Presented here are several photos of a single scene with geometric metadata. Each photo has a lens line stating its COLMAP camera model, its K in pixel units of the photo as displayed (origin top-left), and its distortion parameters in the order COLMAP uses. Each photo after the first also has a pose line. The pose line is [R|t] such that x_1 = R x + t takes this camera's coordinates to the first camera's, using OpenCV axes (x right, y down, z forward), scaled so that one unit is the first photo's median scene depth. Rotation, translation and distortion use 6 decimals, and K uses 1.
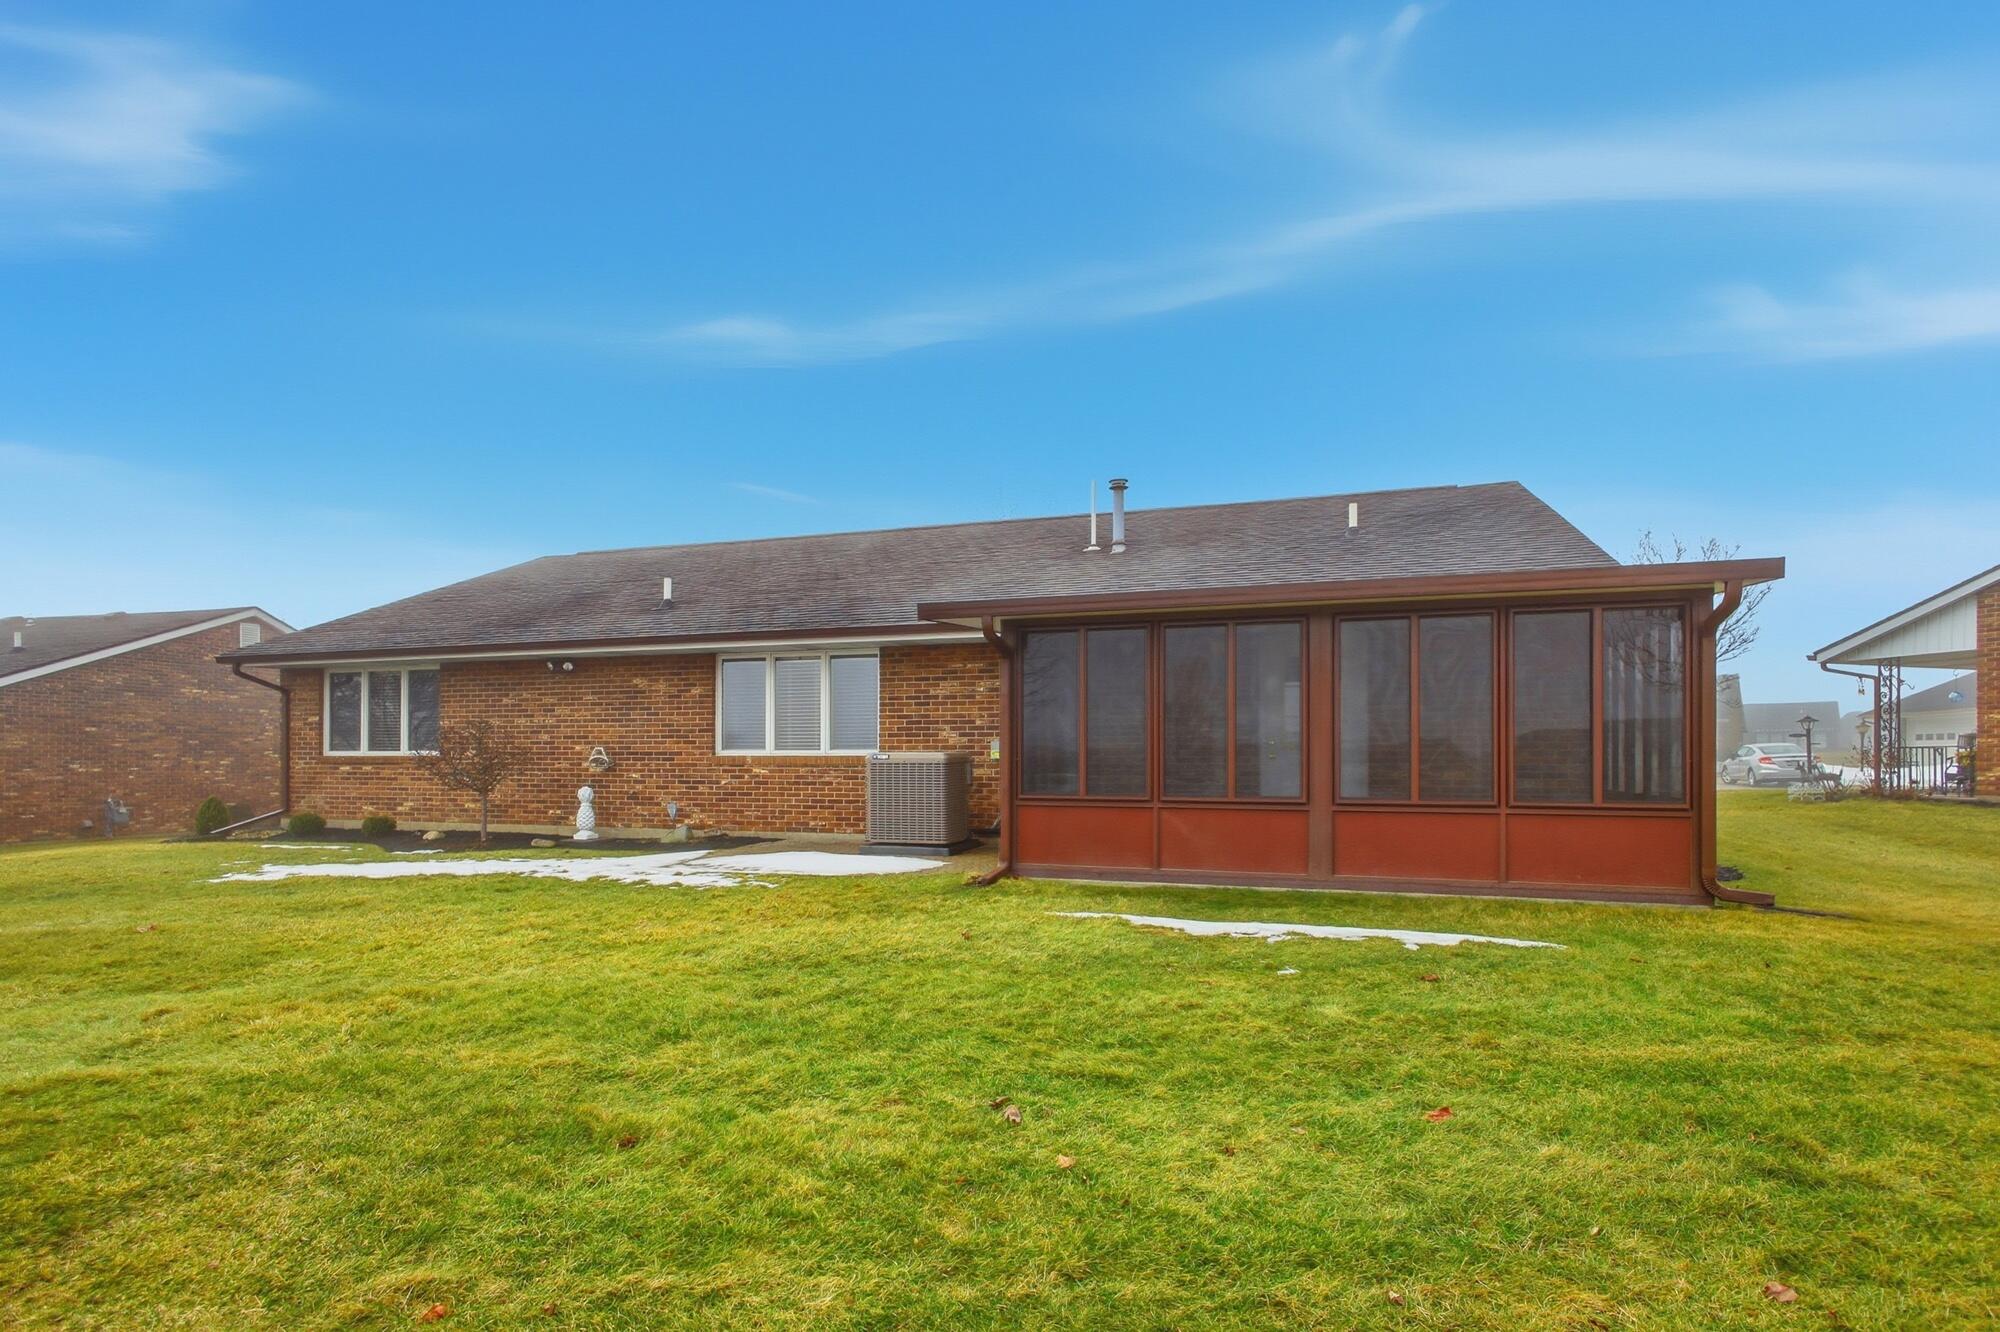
lens RADIAL K [[944.5, 0, 989.8], [0, 944.5, 677.4], [0, 0, 1]] dist [0.002794, 0.001066]
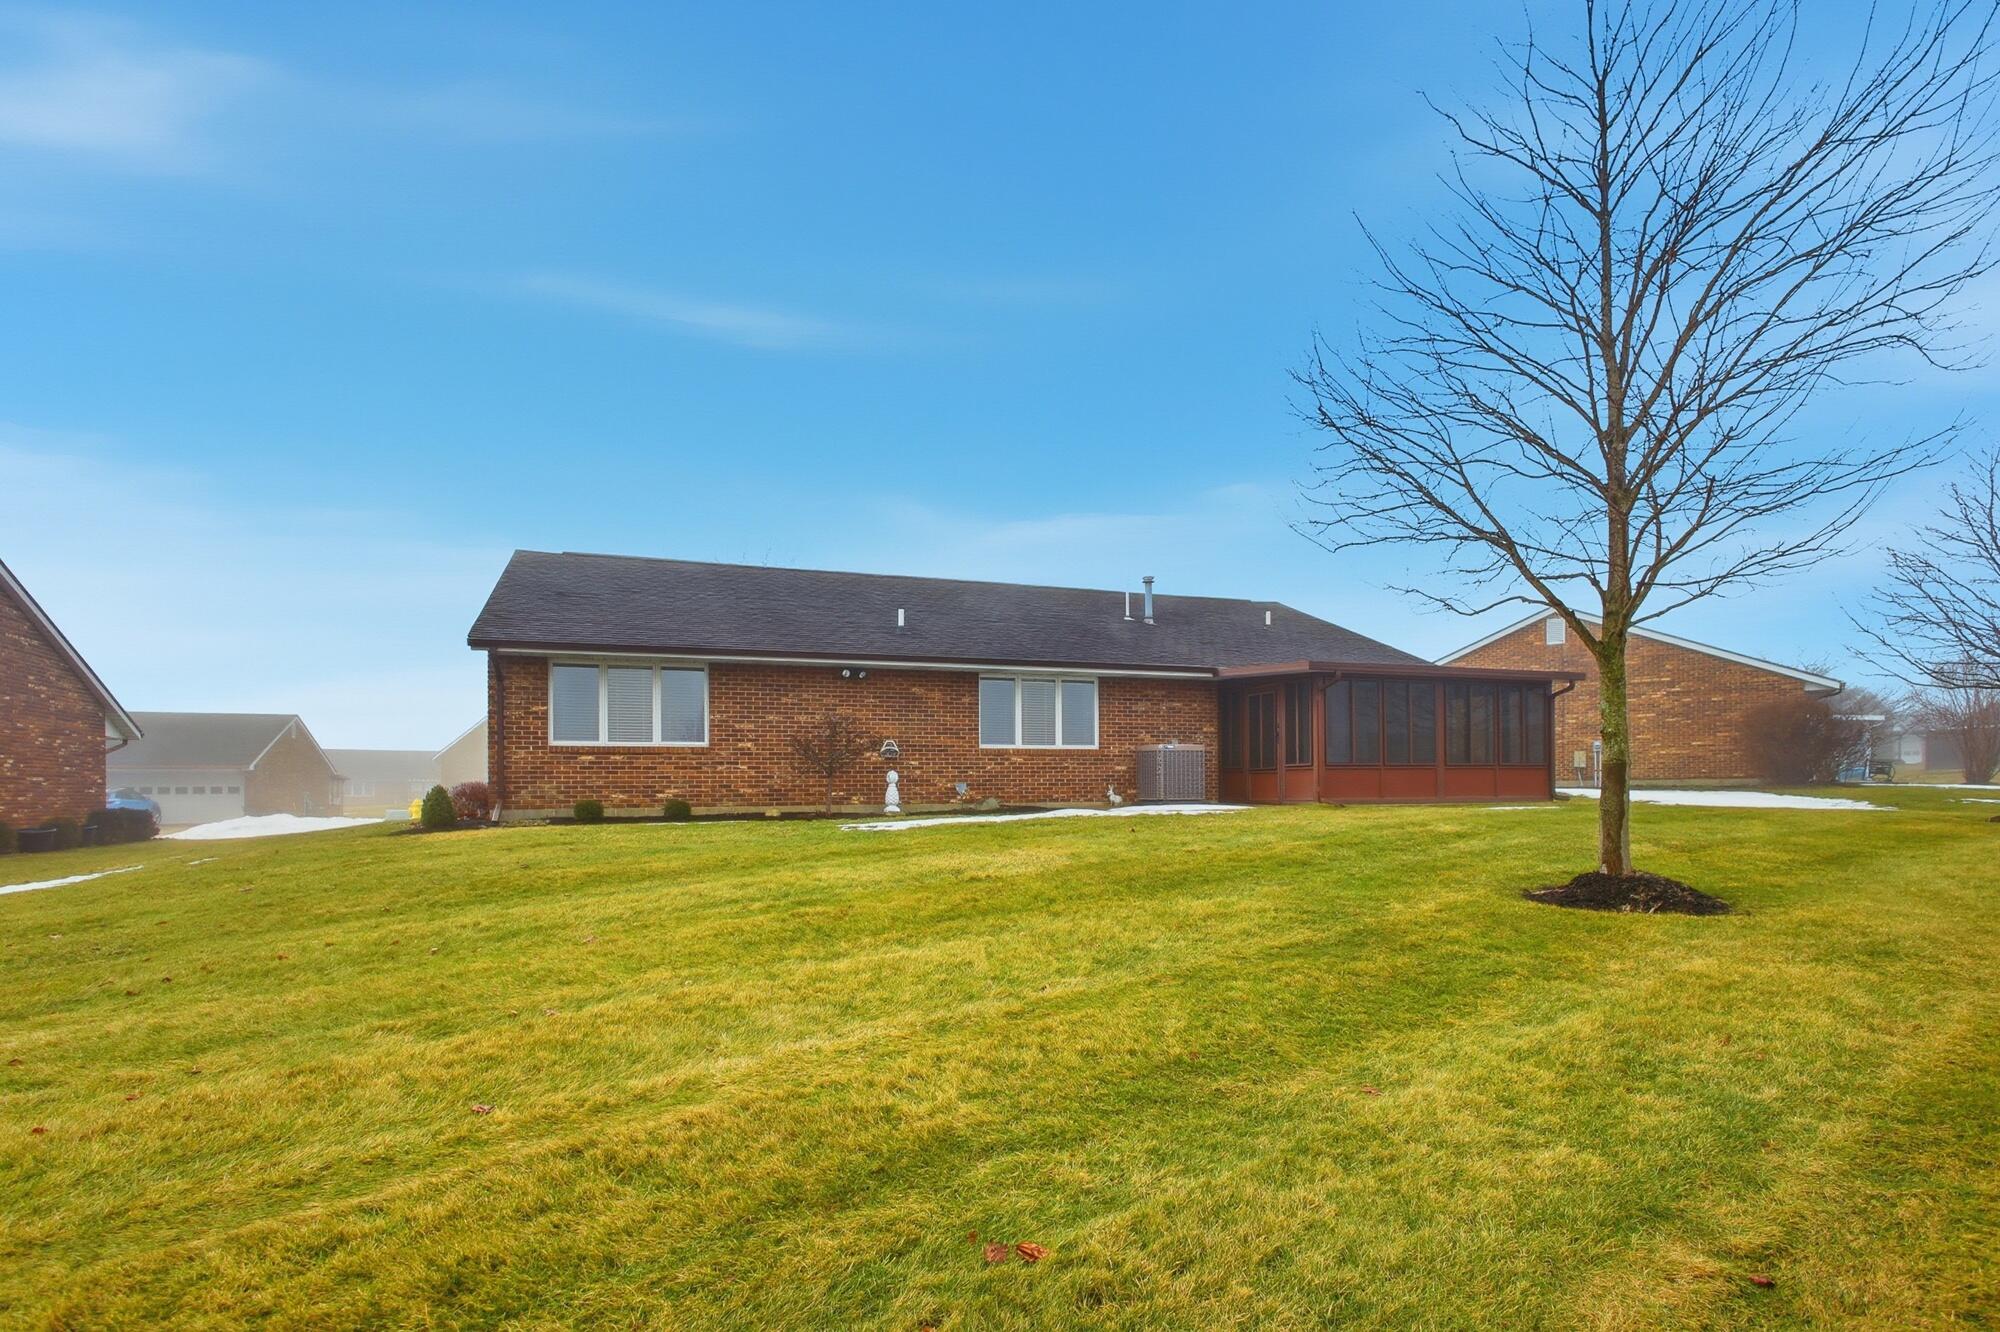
lens RADIAL K [[944.5, 0, 989.8], [0, 944.5, 677.4], [0, 0, 1]] dist [0.002794, 0.001066]
pose [[0.808257, 0.060835, 0.585679, -1.068708], [-0.044142, 0.998110, -0.042757, 0.038352], [-0.587173, 0.008706, 0.809415, -0.103759]]
